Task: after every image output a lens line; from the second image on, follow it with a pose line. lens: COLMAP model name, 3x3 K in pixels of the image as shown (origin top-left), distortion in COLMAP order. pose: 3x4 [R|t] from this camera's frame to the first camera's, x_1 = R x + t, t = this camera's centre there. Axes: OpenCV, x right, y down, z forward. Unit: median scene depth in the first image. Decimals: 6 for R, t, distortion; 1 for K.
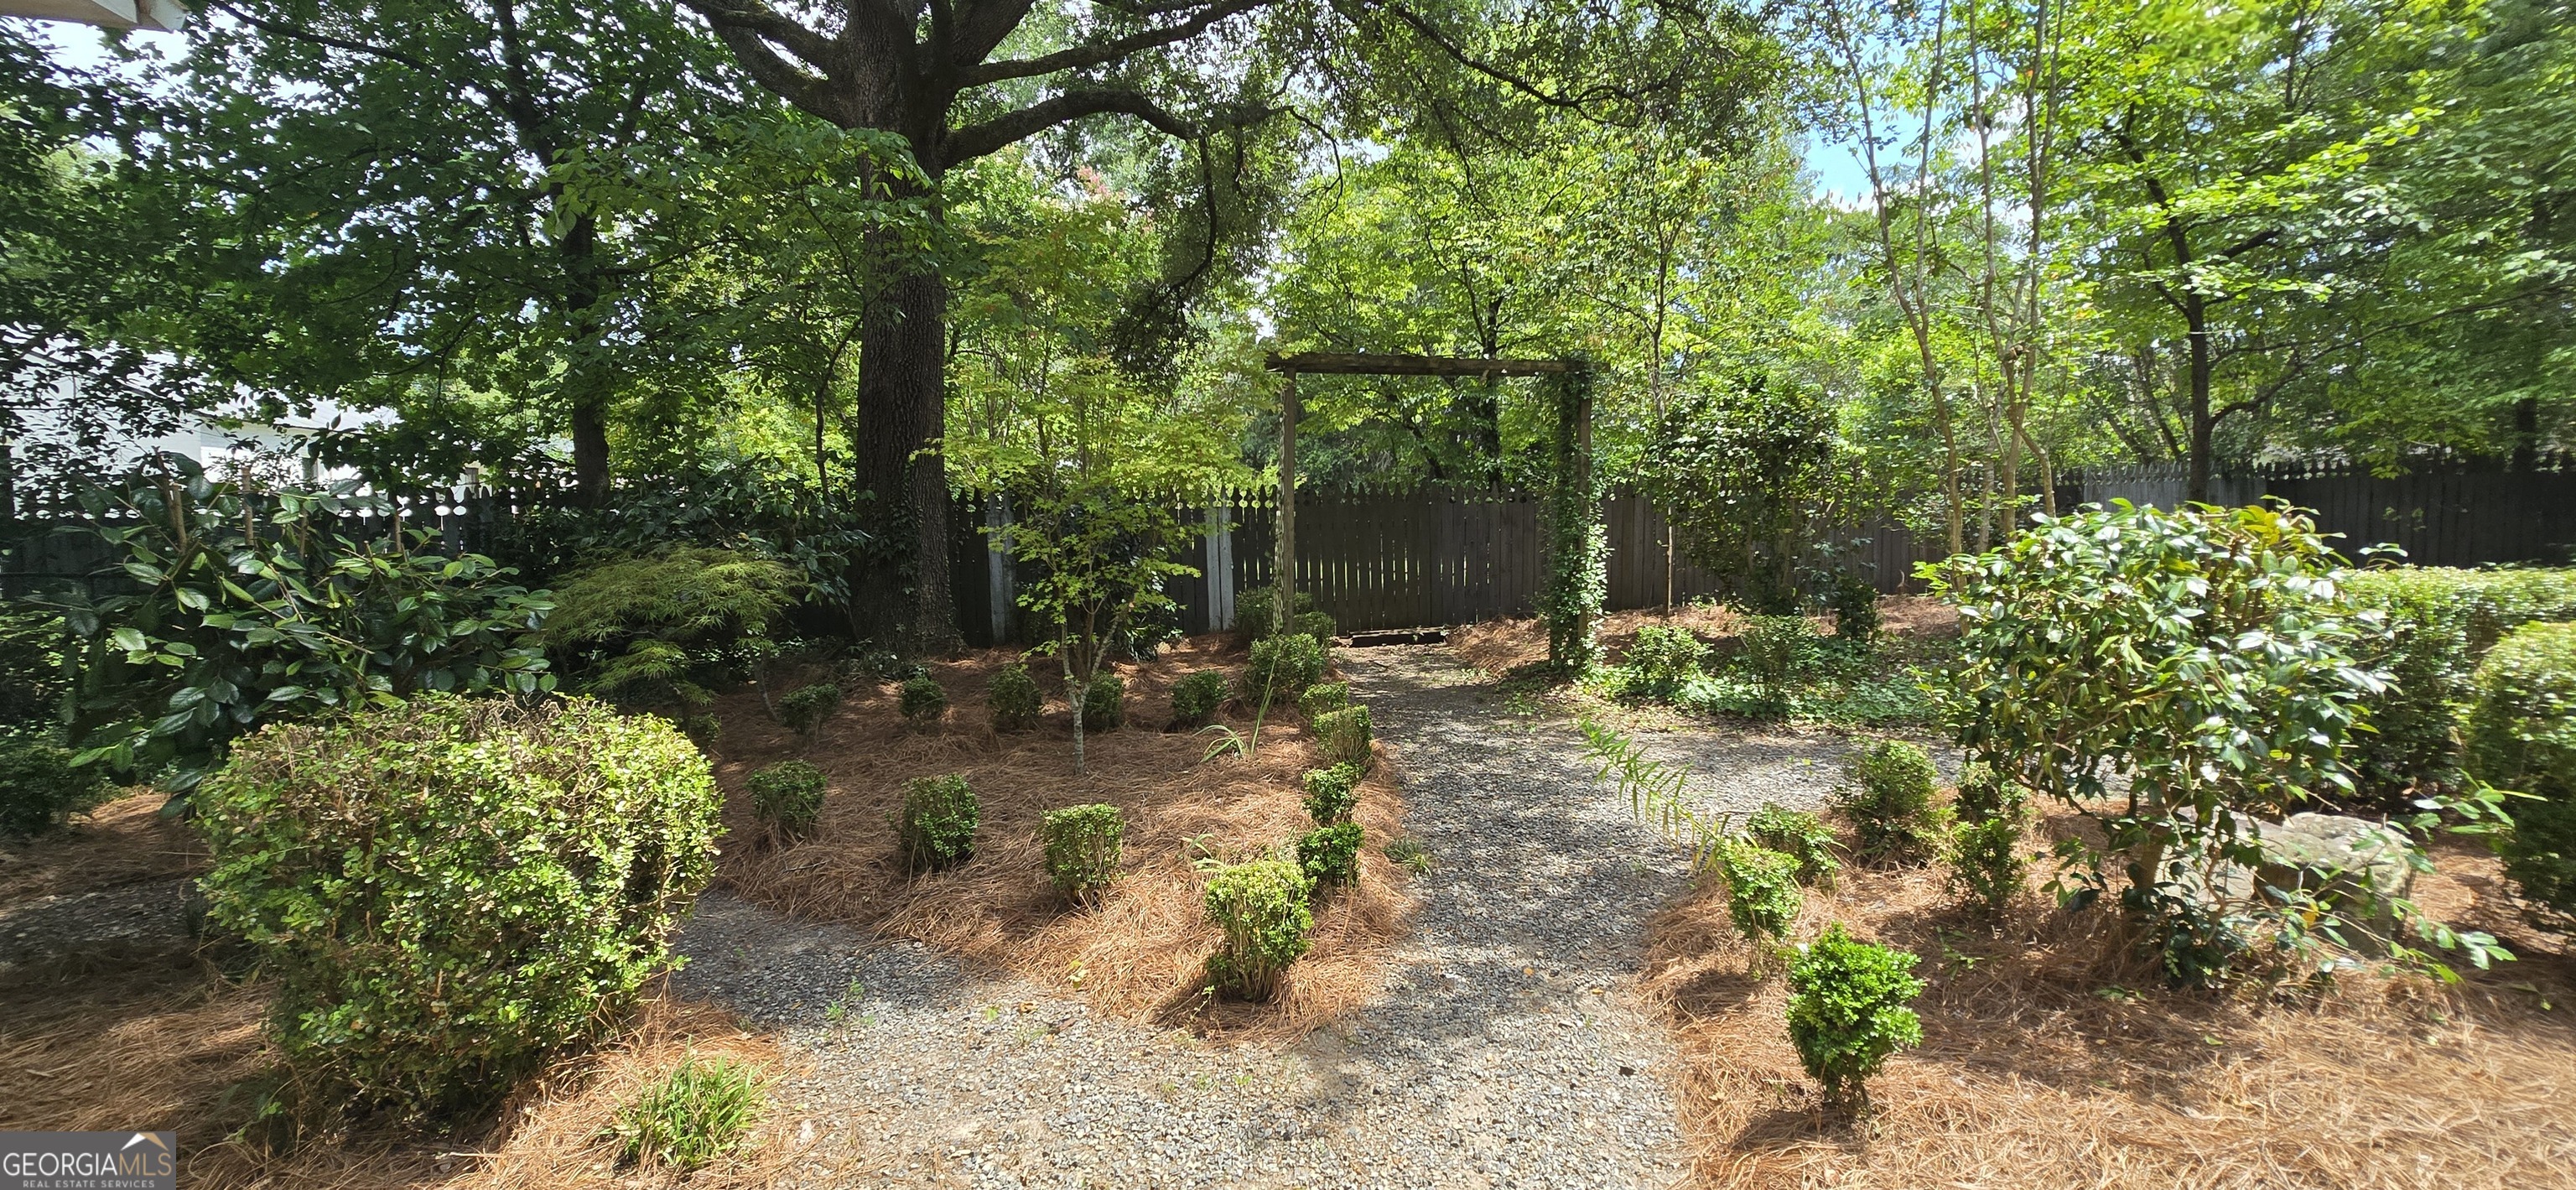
lens RADIAL K [[1055.8, 0, 1288.0], [0, 1055.8, 595.0], [0, 0, 1]] dist [-0.000112, 0.000010]
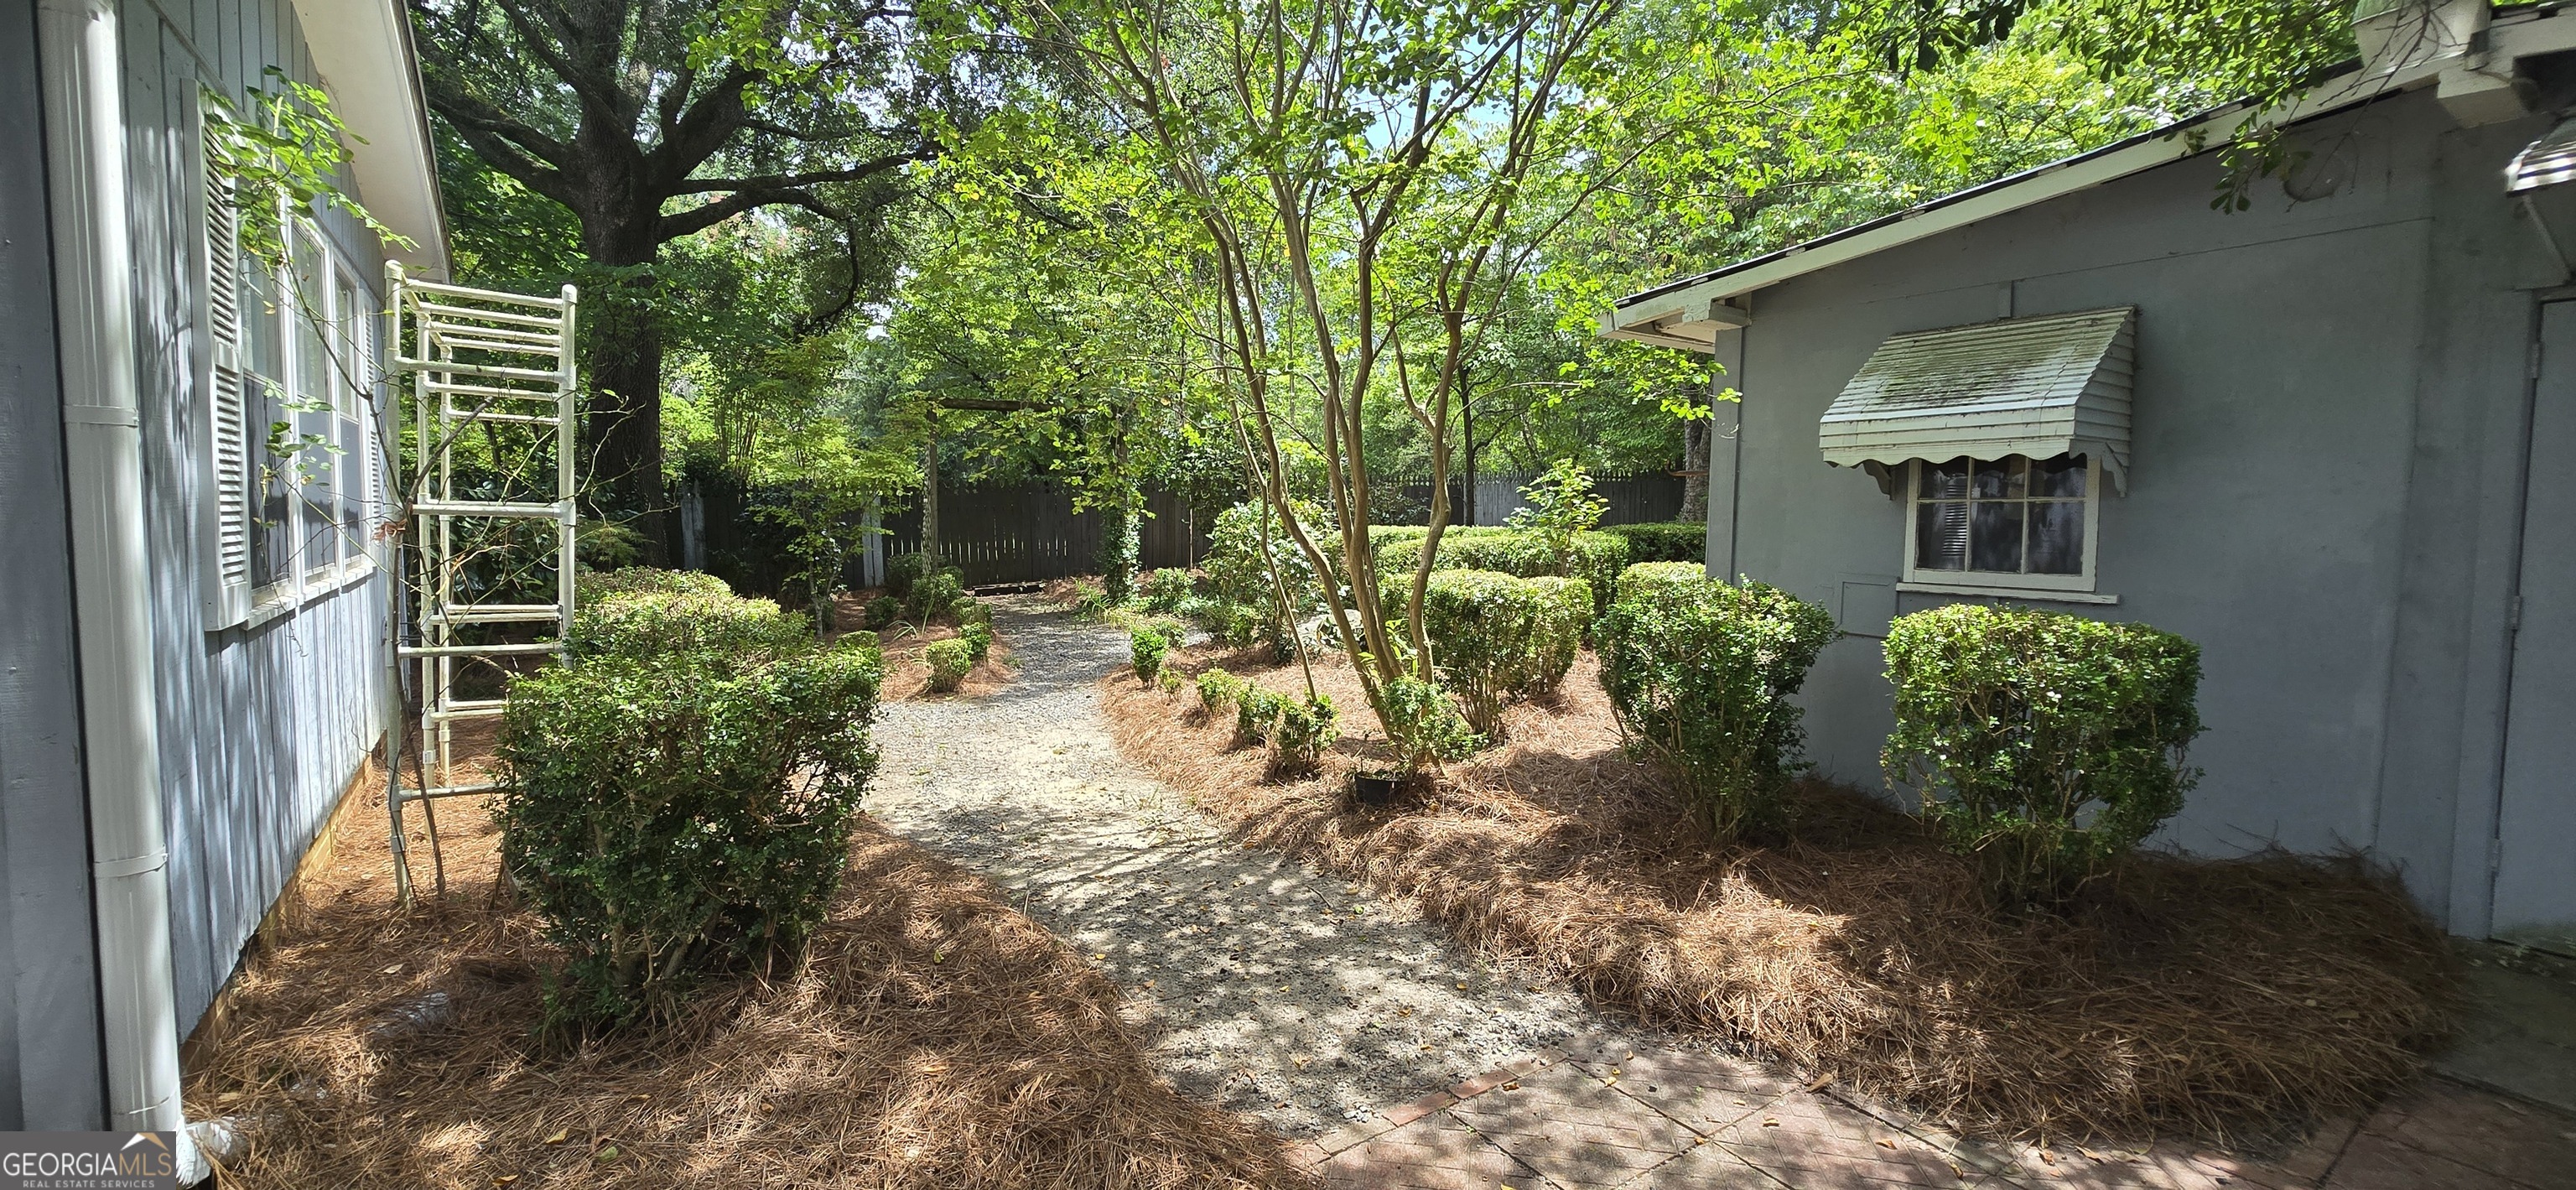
lens RADIAL K [[1055.8, 0, 1288.0], [0, 1055.8, 595.0], [0, 0, 1]] dist [-0.000112, 0.000010]
pose [[0.936477, -0.022355, 0.350016, -0.048962], [0.018209, 0.999720, 0.015131, 0.042400], [-0.350256, -0.007797, 0.936622, -0.554519]]
